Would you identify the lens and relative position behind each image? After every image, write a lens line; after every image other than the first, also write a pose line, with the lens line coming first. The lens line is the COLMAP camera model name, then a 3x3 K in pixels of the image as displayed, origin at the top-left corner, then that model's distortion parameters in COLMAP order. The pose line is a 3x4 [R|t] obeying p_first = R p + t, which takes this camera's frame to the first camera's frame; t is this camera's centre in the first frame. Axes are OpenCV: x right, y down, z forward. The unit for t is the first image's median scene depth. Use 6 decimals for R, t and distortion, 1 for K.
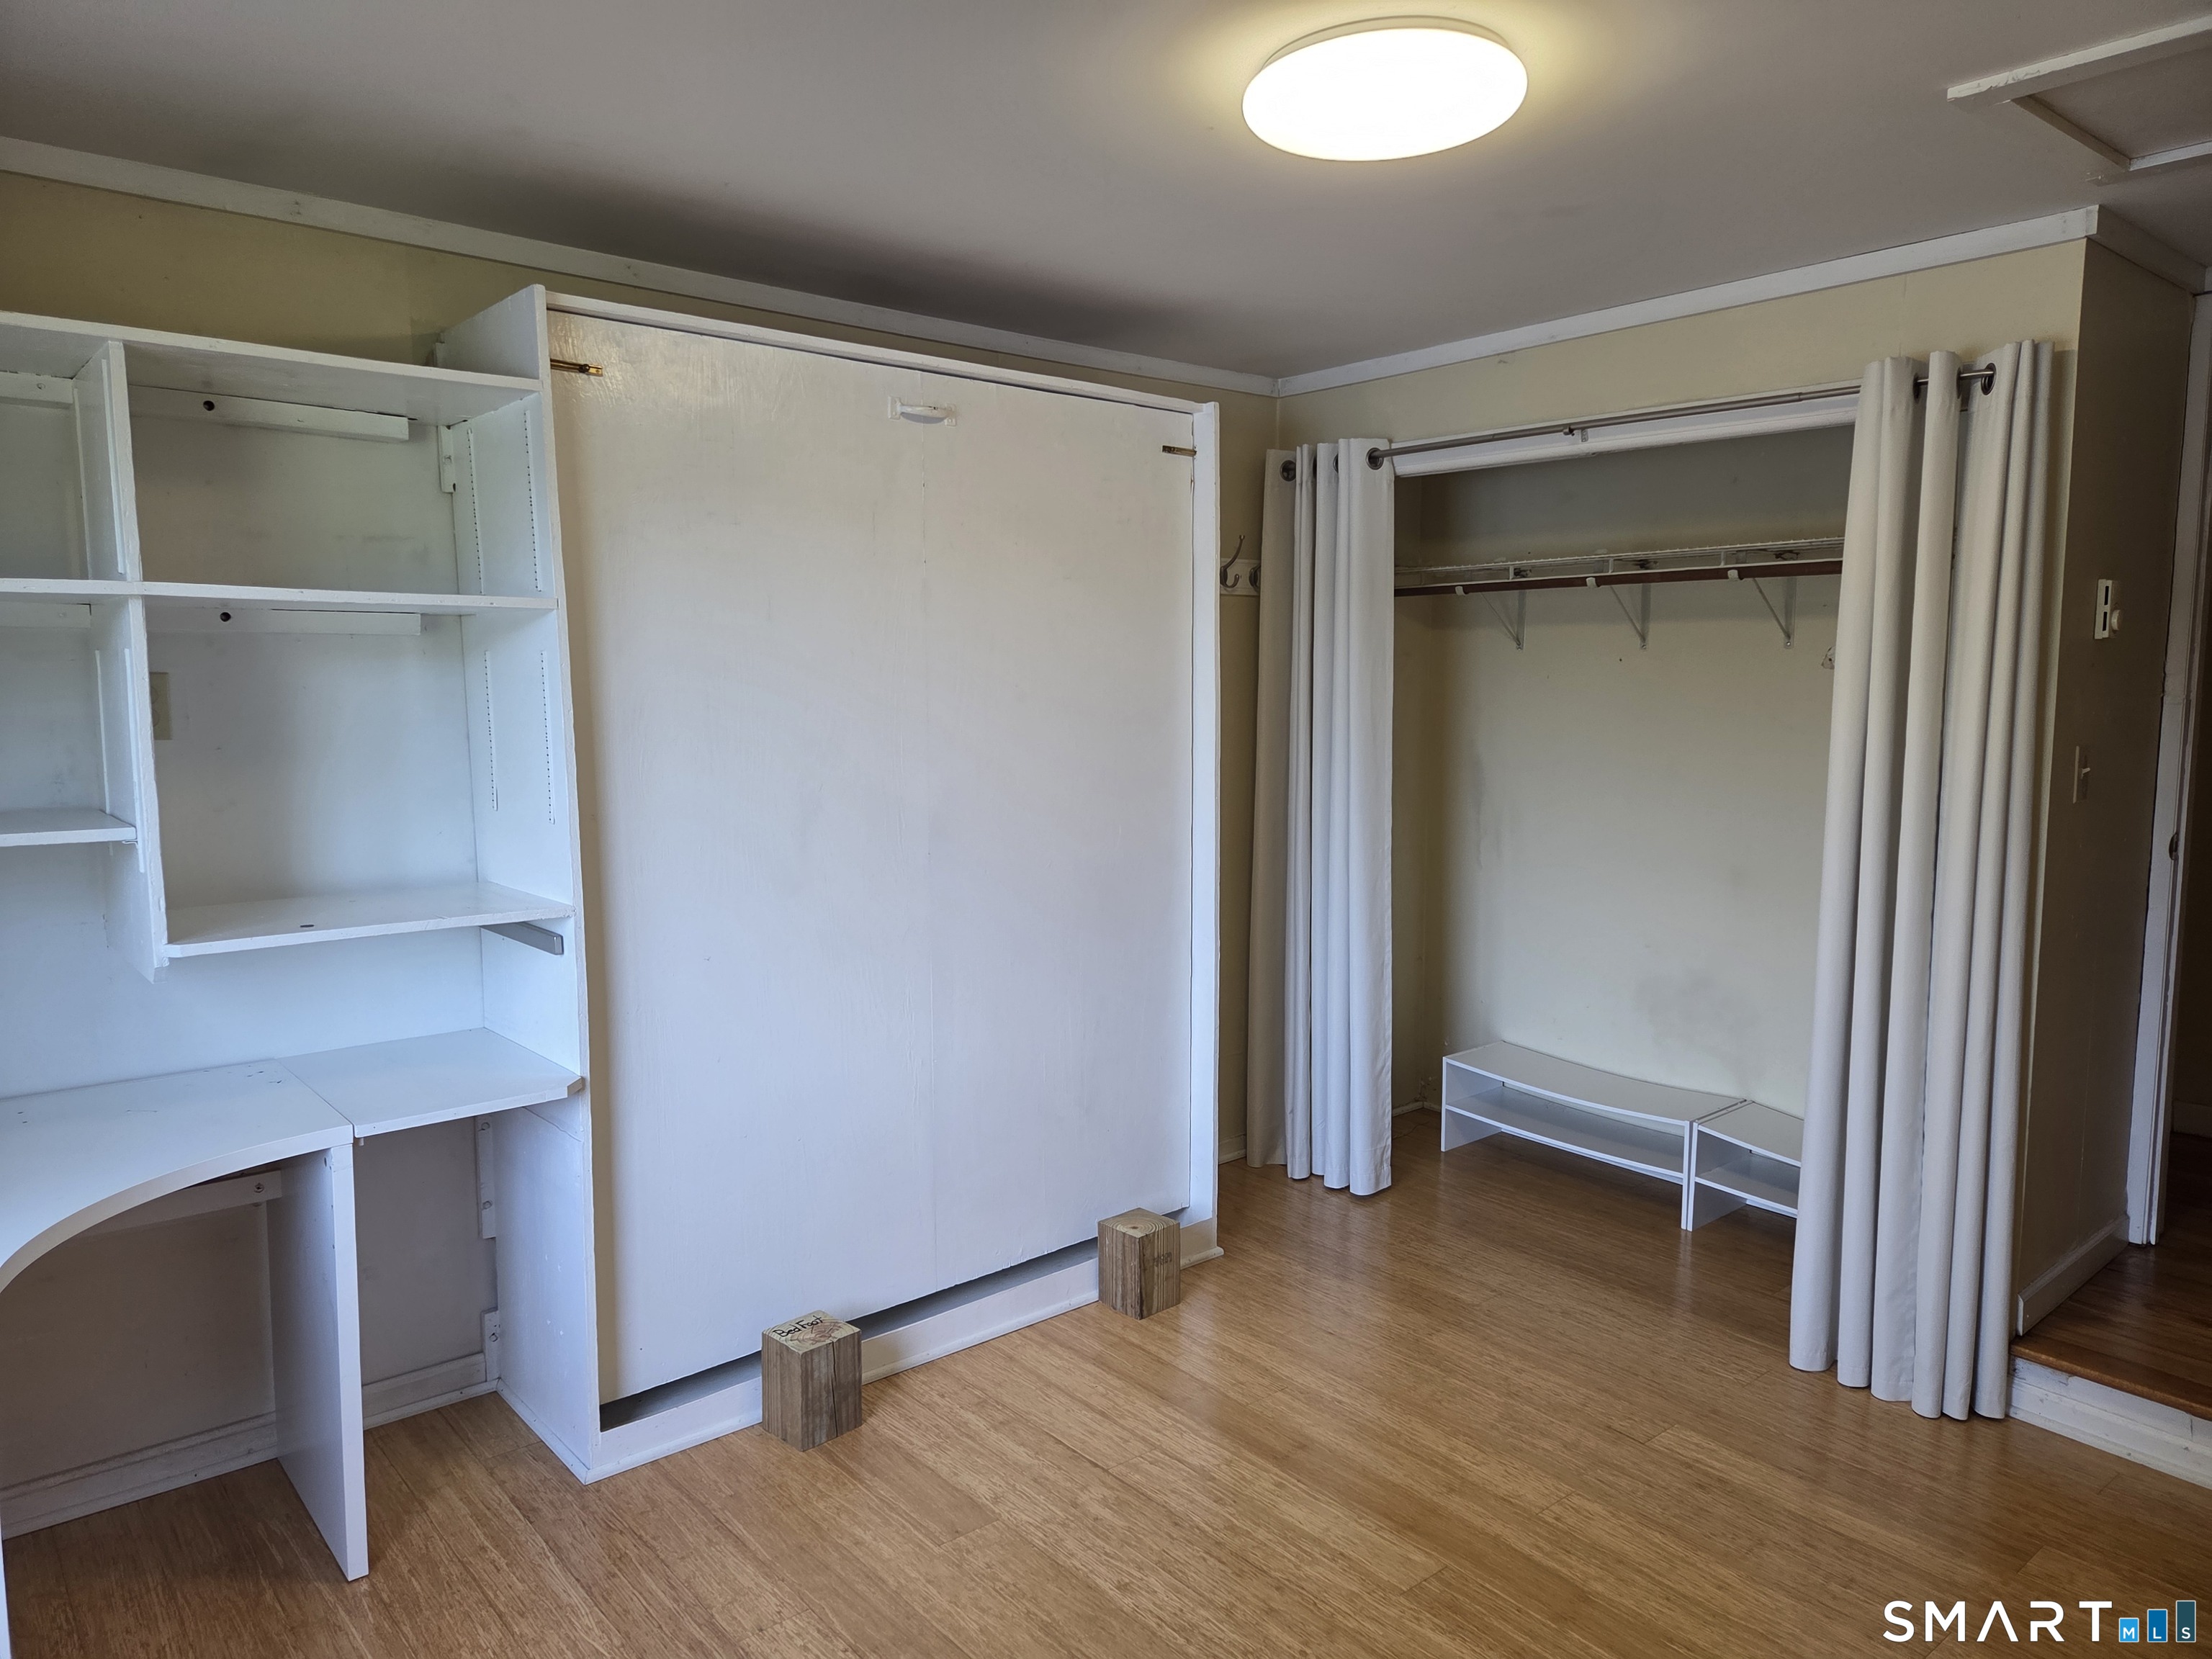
lens RADIAL K [[1453.5, 0, 1120.4], [0, 1453.5, 815.2], [0, 0, 1]] dist [0.067776, -0.053152]
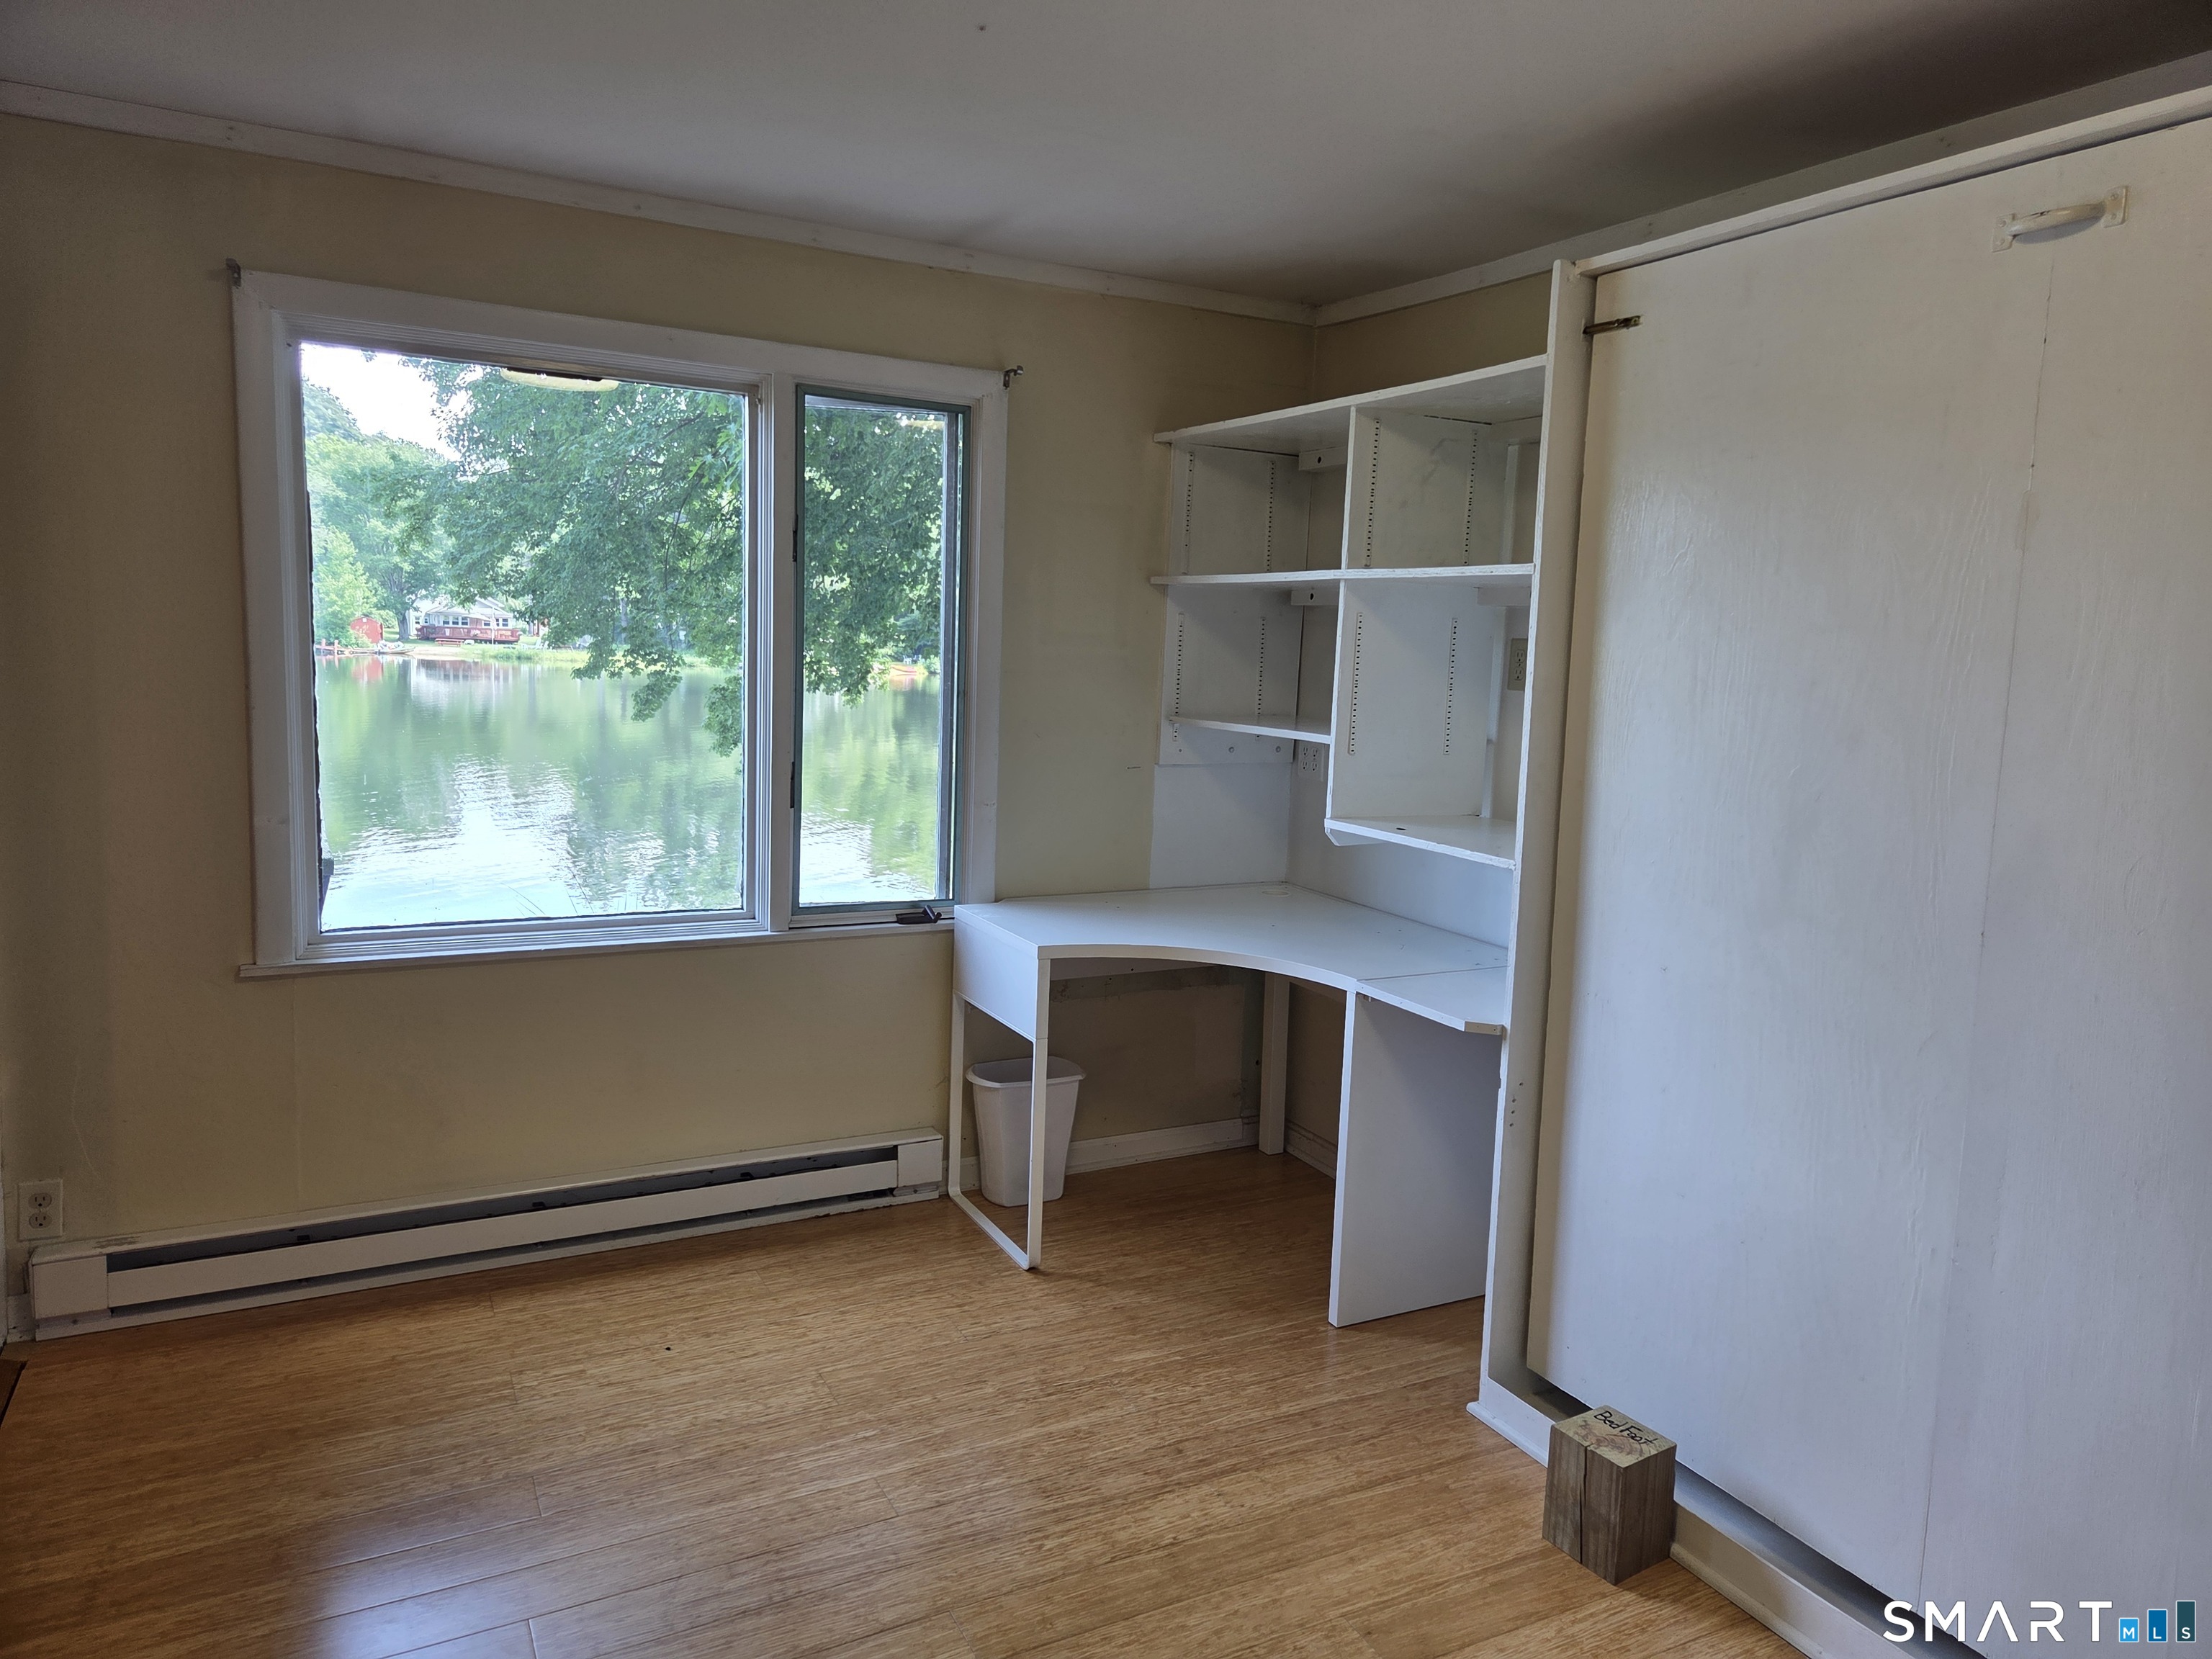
lens RADIAL K [[1453.5, 0, 1120.4], [0, 1453.5, 815.2], [0, 0, 1]] dist [0.067776, -0.053152]
pose [[-0.206806, 0.110986, -0.972067, 0.741003], [-0.134422, 0.980900, 0.140593, -0.085296], [0.969104, 0.159742, -0.187937, 1.000158]]
